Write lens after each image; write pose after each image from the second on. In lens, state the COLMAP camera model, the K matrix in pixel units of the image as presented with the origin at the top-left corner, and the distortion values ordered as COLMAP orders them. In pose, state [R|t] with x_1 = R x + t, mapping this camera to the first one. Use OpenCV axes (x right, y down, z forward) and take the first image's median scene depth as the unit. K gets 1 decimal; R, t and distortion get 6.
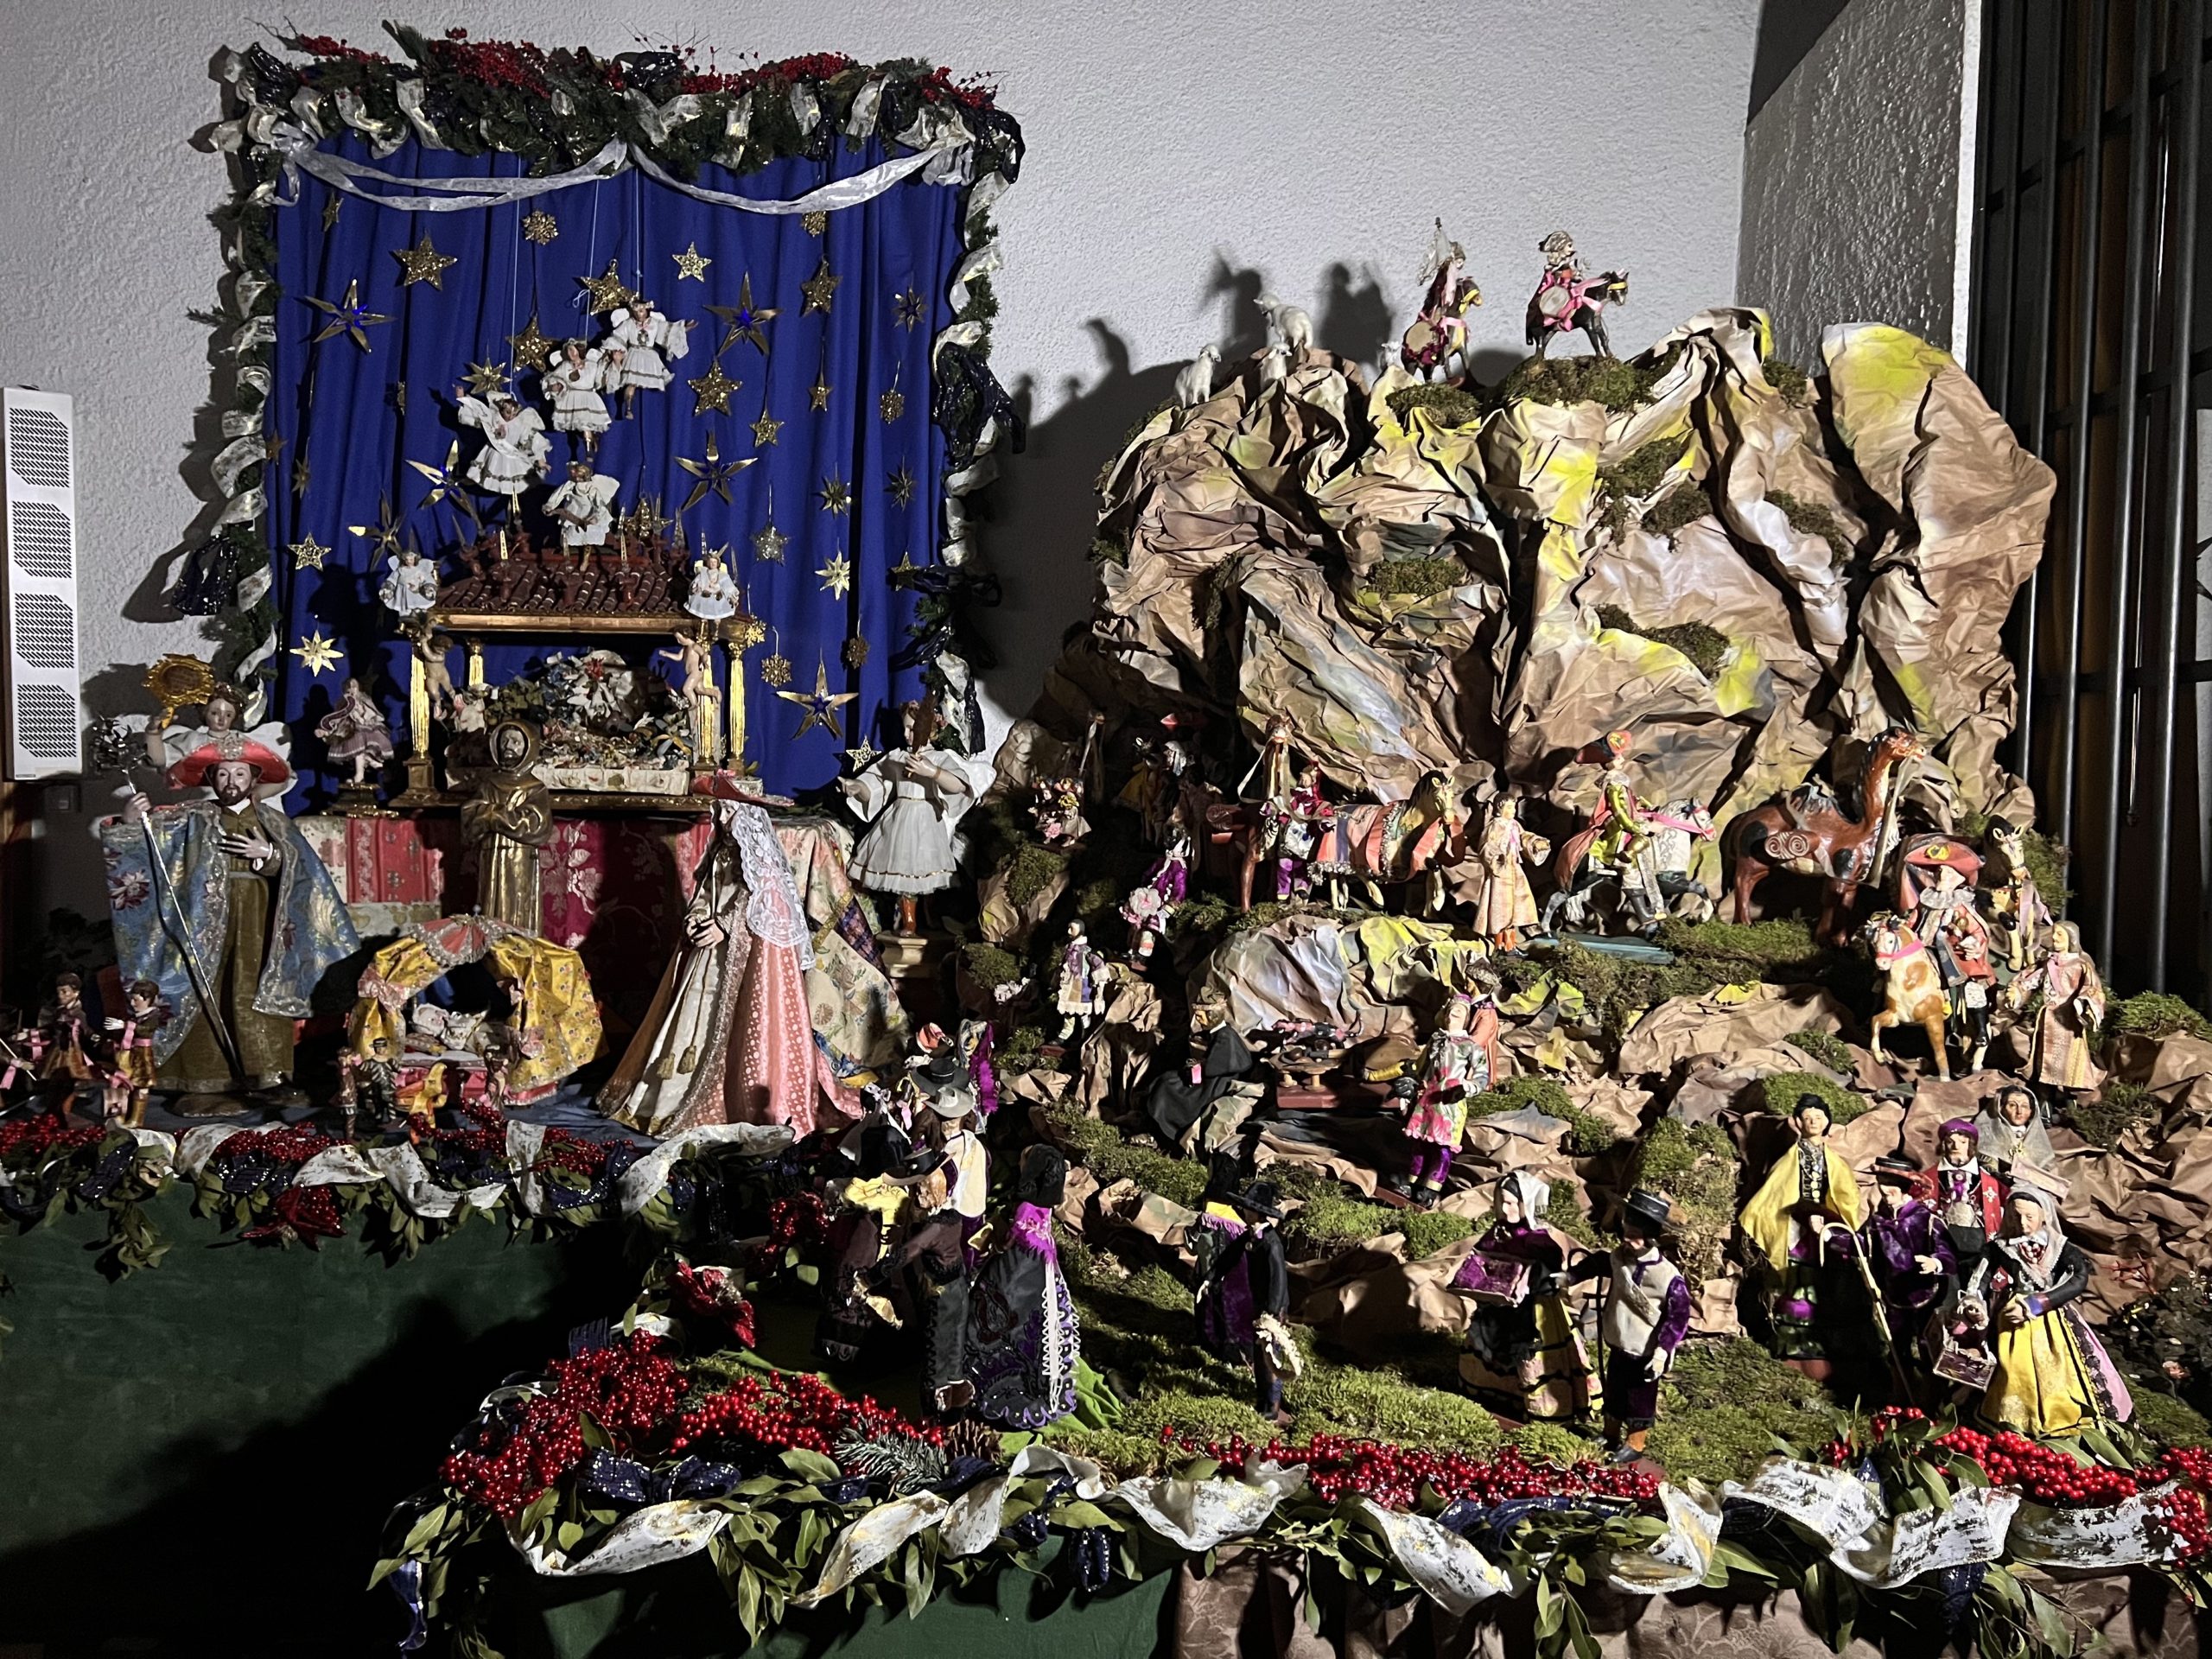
lens RADIAL K [[1669.0, 0, 1110.4], [0, 1669.0, 820.7], [0, 0, 1]] dist [0.063947, -0.067843]
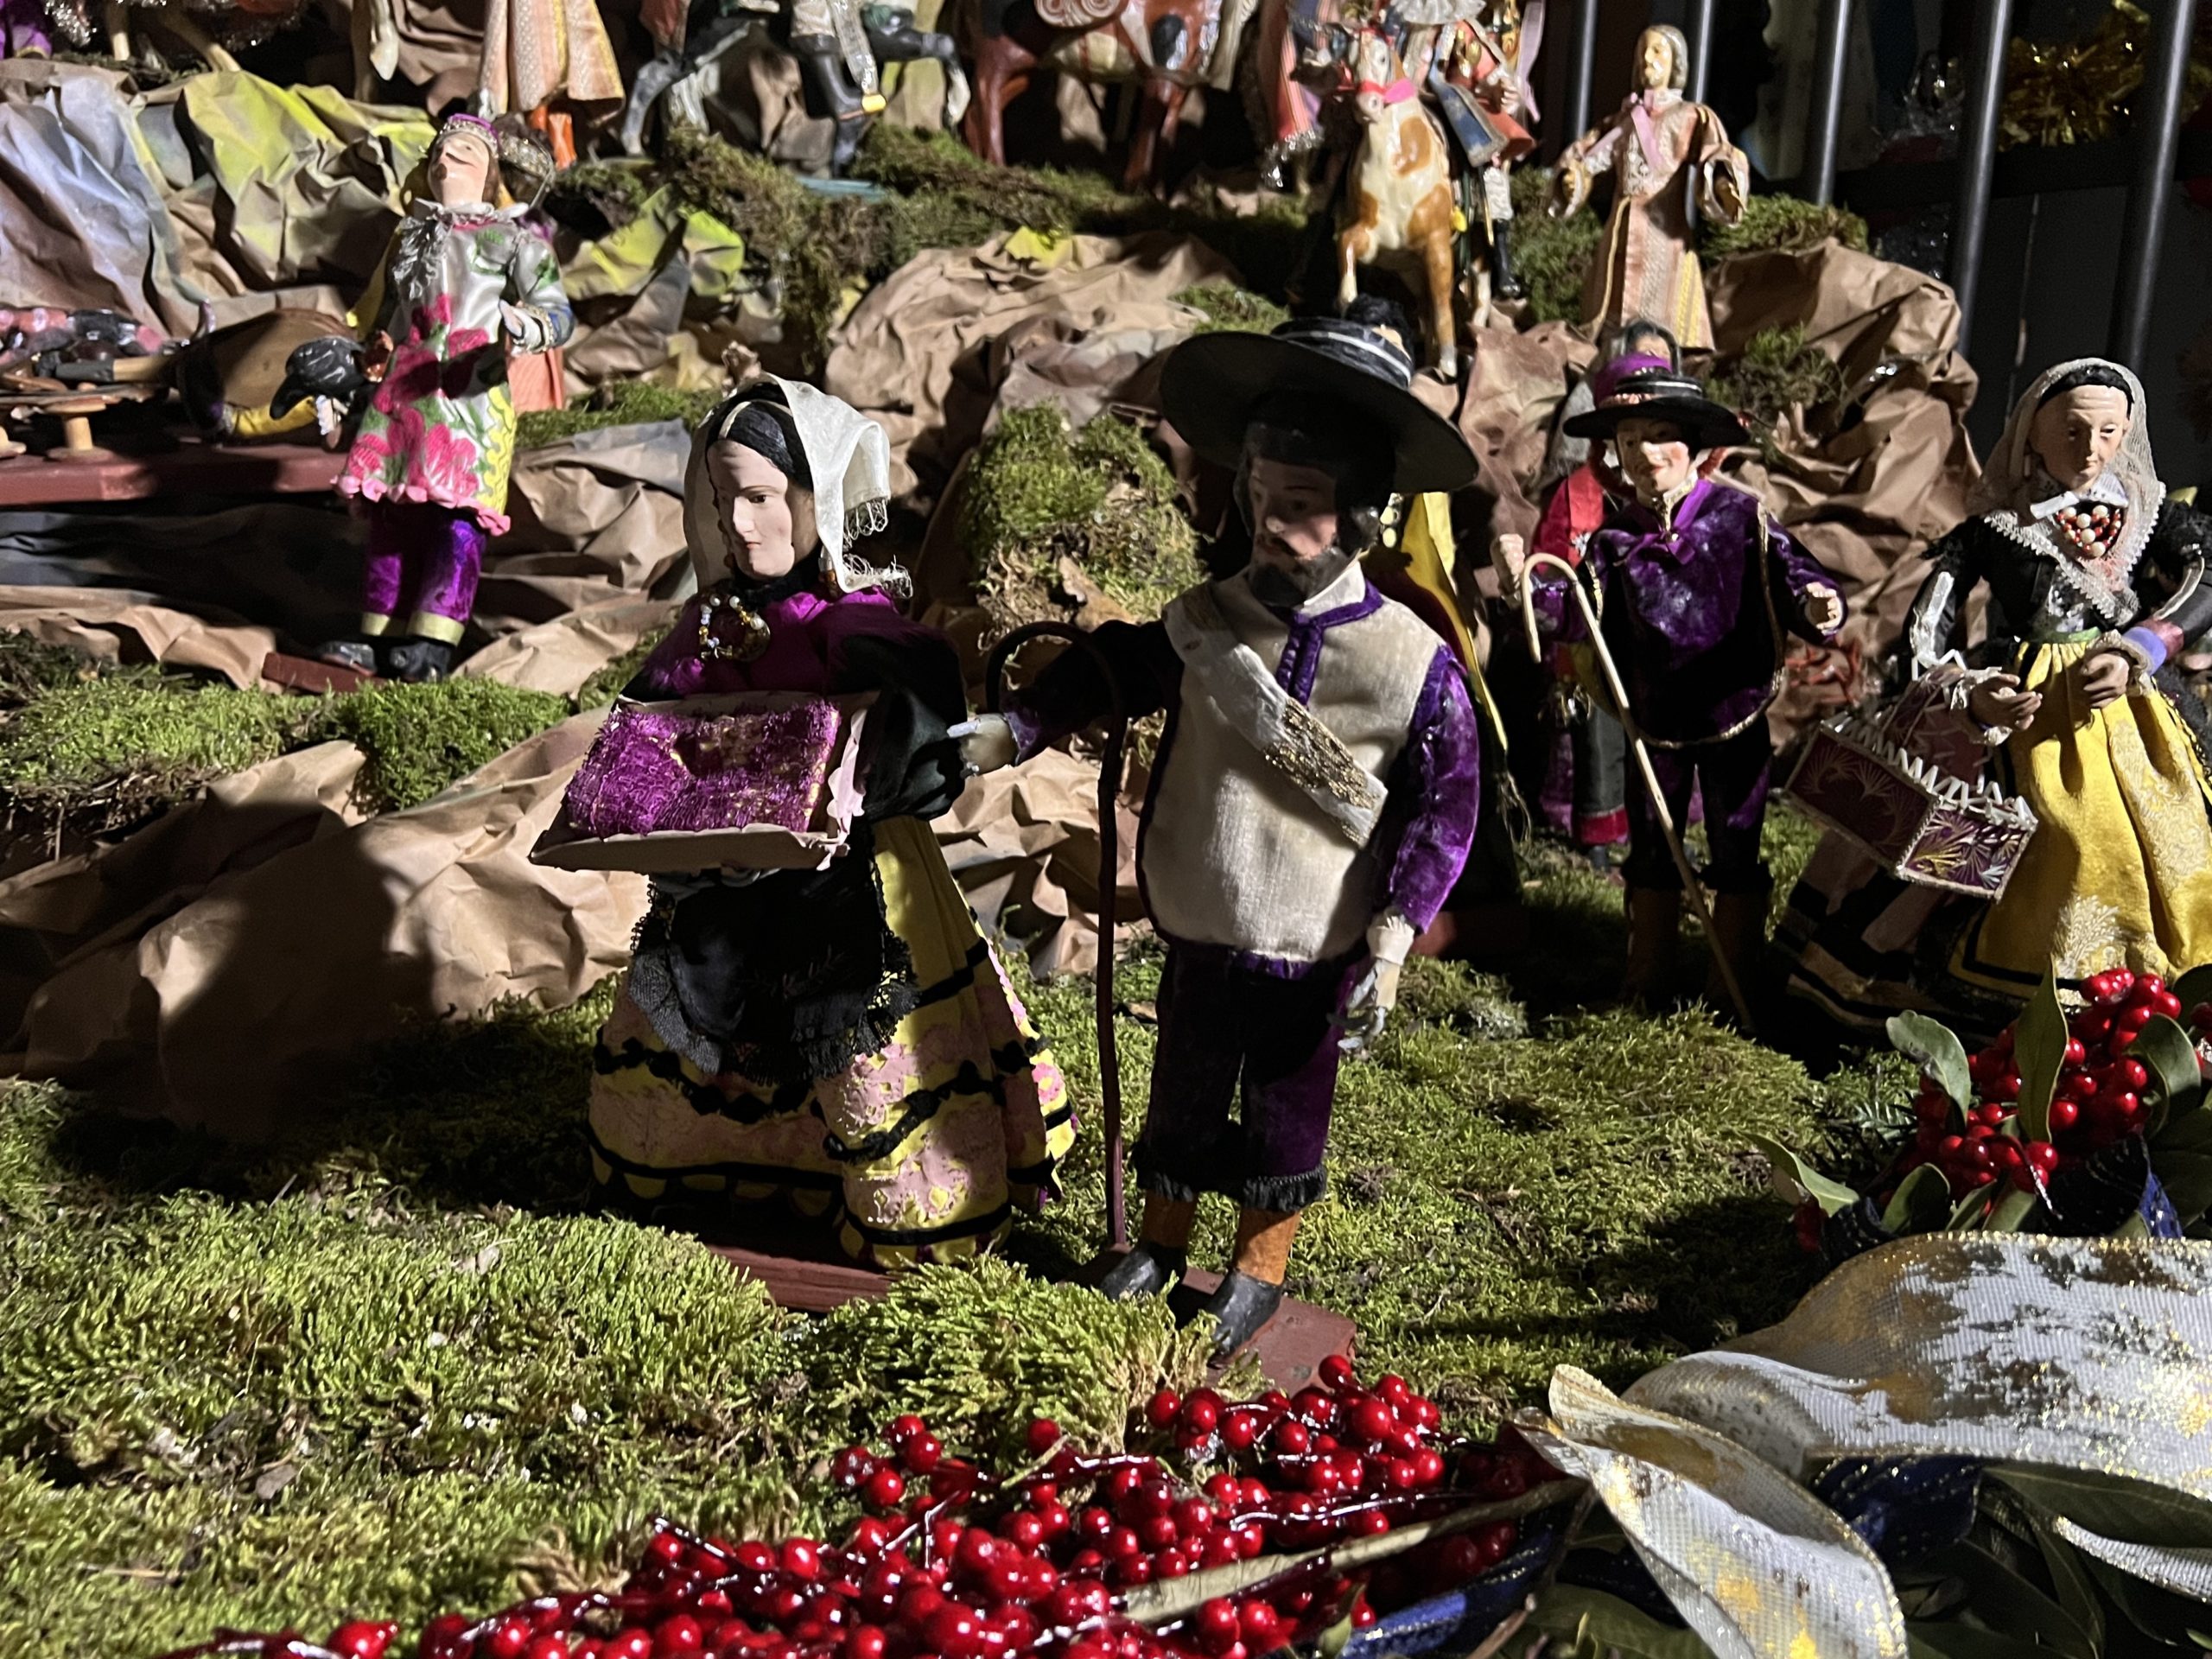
lens RADIAL K [[1825.0, 0, 1109.7], [0, 1825.0, 817.2], [0, 0, 1]] dist [0.067147, -0.107242]
pose [[0.846775, -0.121441, 0.517903, 0.092513], [0.015330, 0.978759, 0.204441, 0.155848], [-0.531730, -0.165176, 0.830650, 0.516432]]
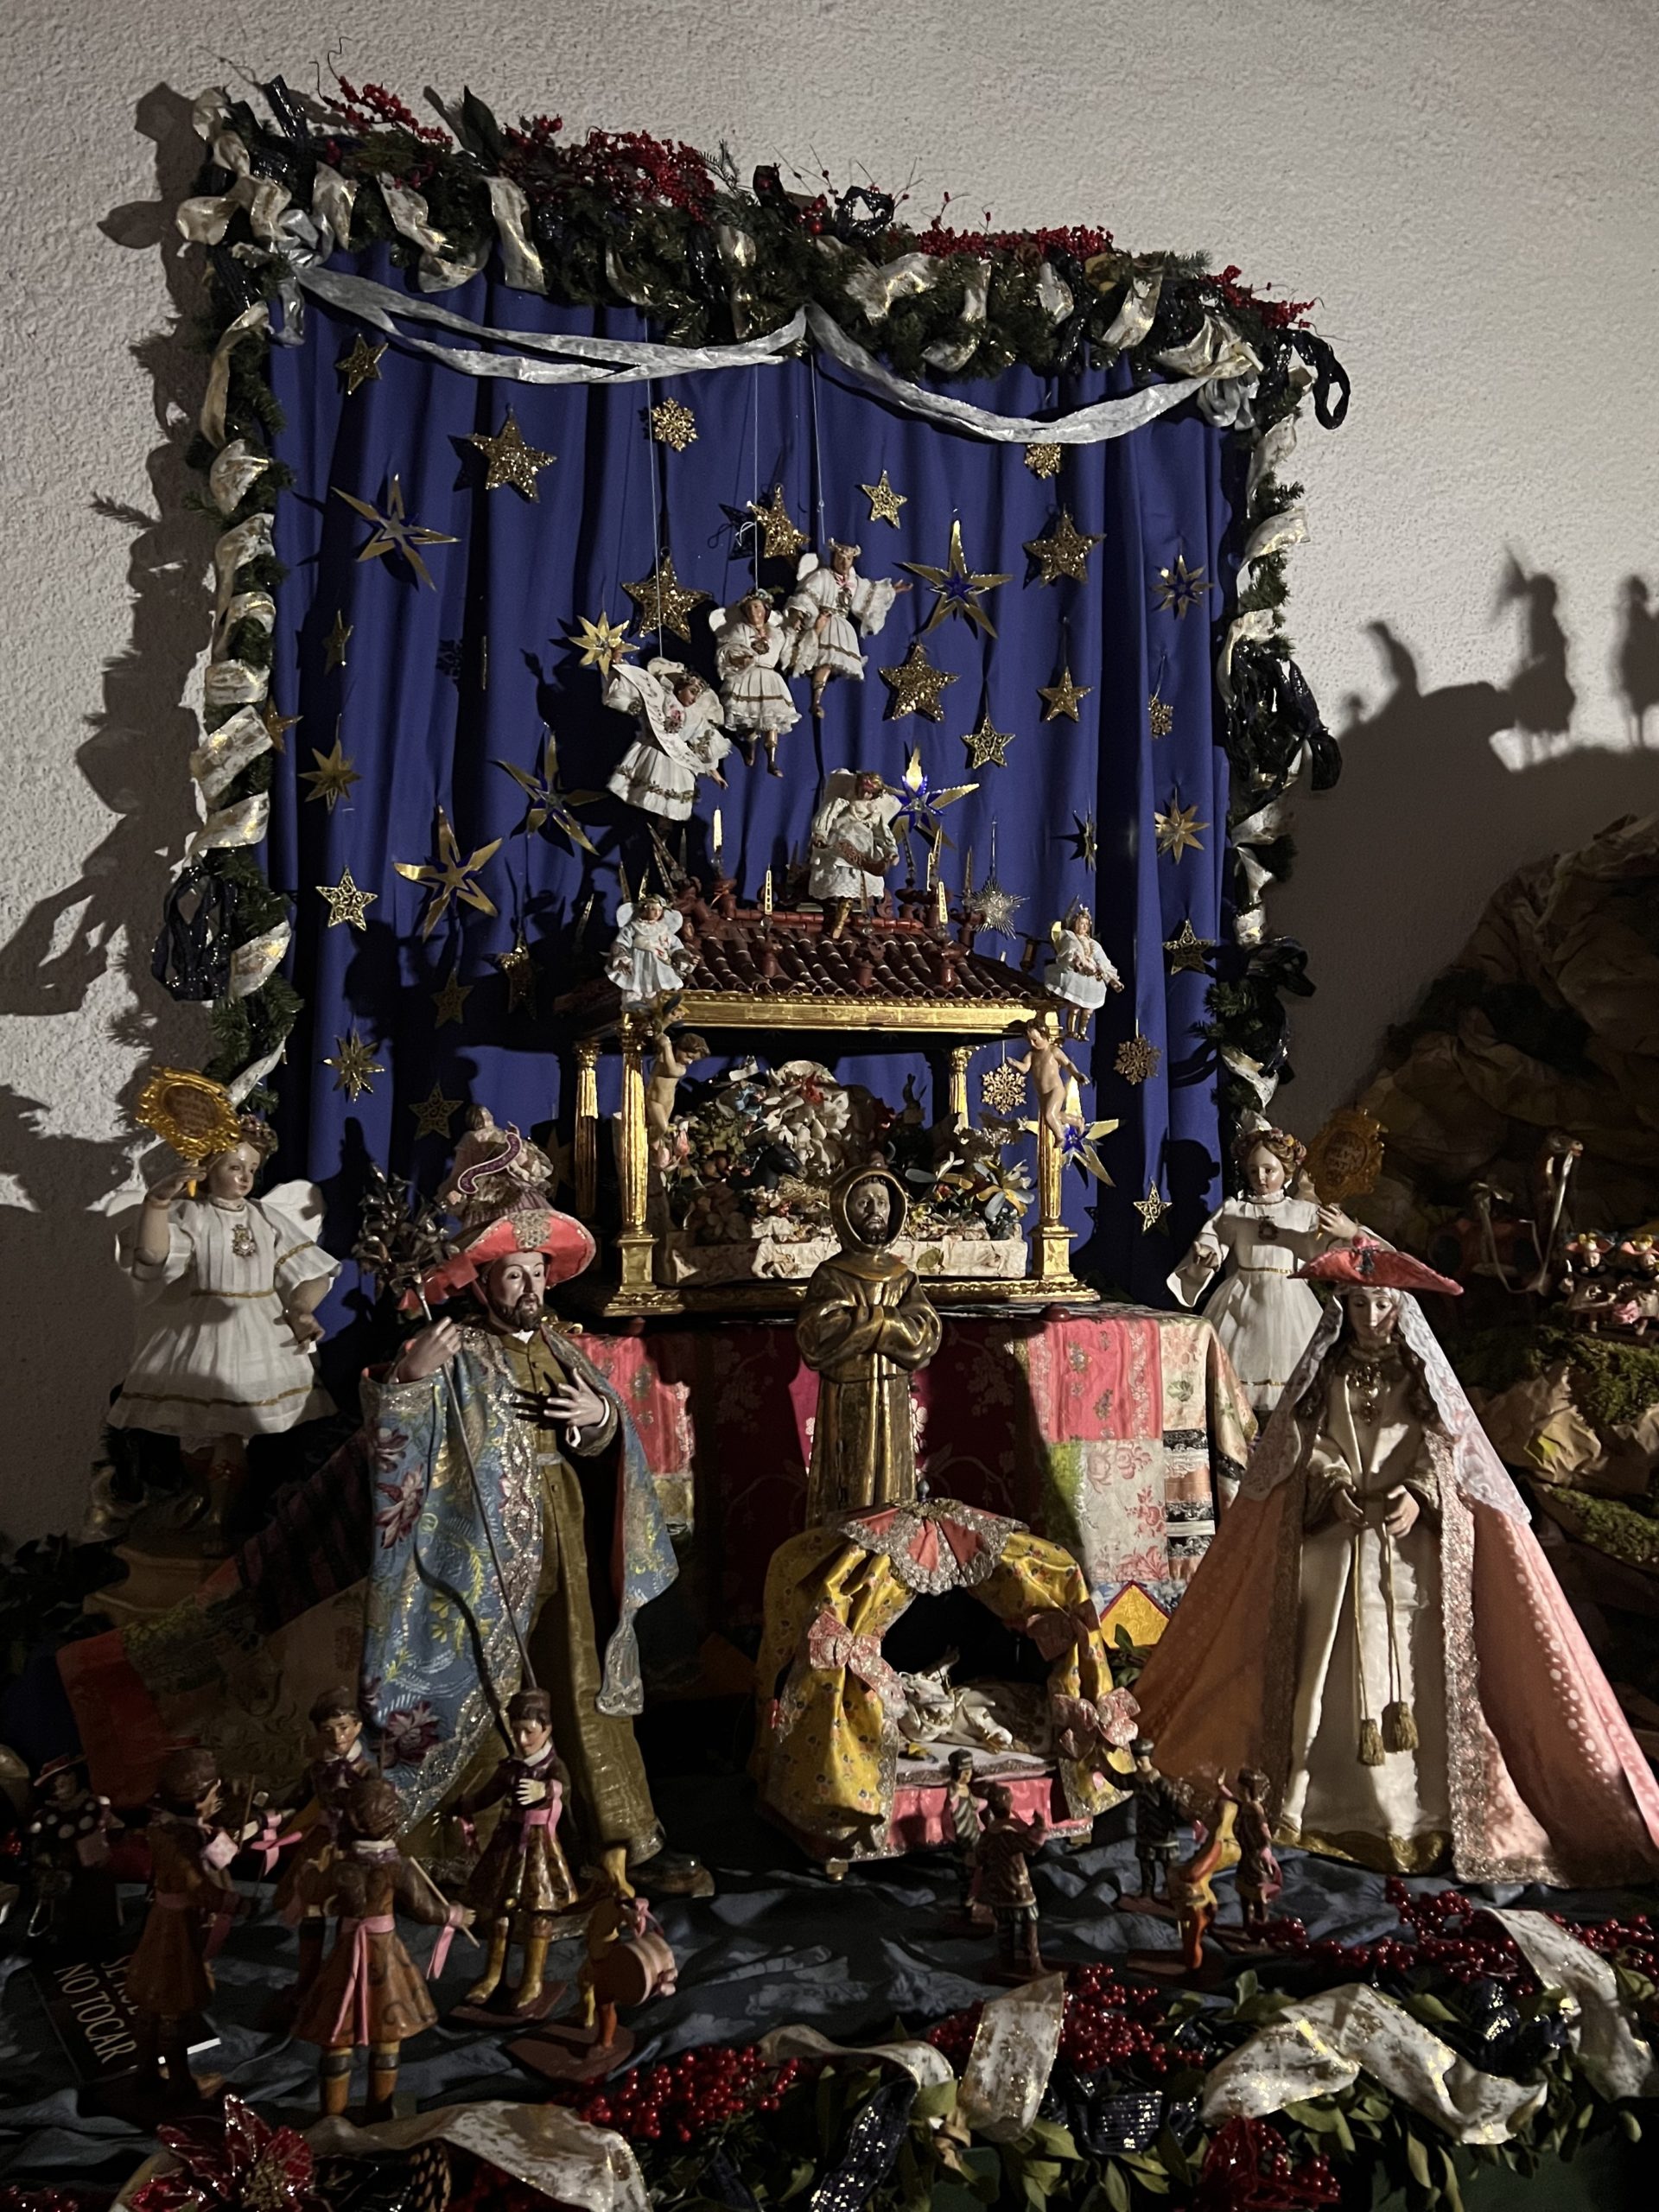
lens RADIAL K [[1764.5, 0, 852.4], [0, 1764.5, 1116.9], [0, 0, 1]] dist [0.082611, -0.124355]
pose [[0.952346, -0.010643, 0.304834, -0.807246], [0.036133, 0.996291, -0.078099, -0.040627], [-0.302872, 0.085391, 0.949198, 0.561990]]
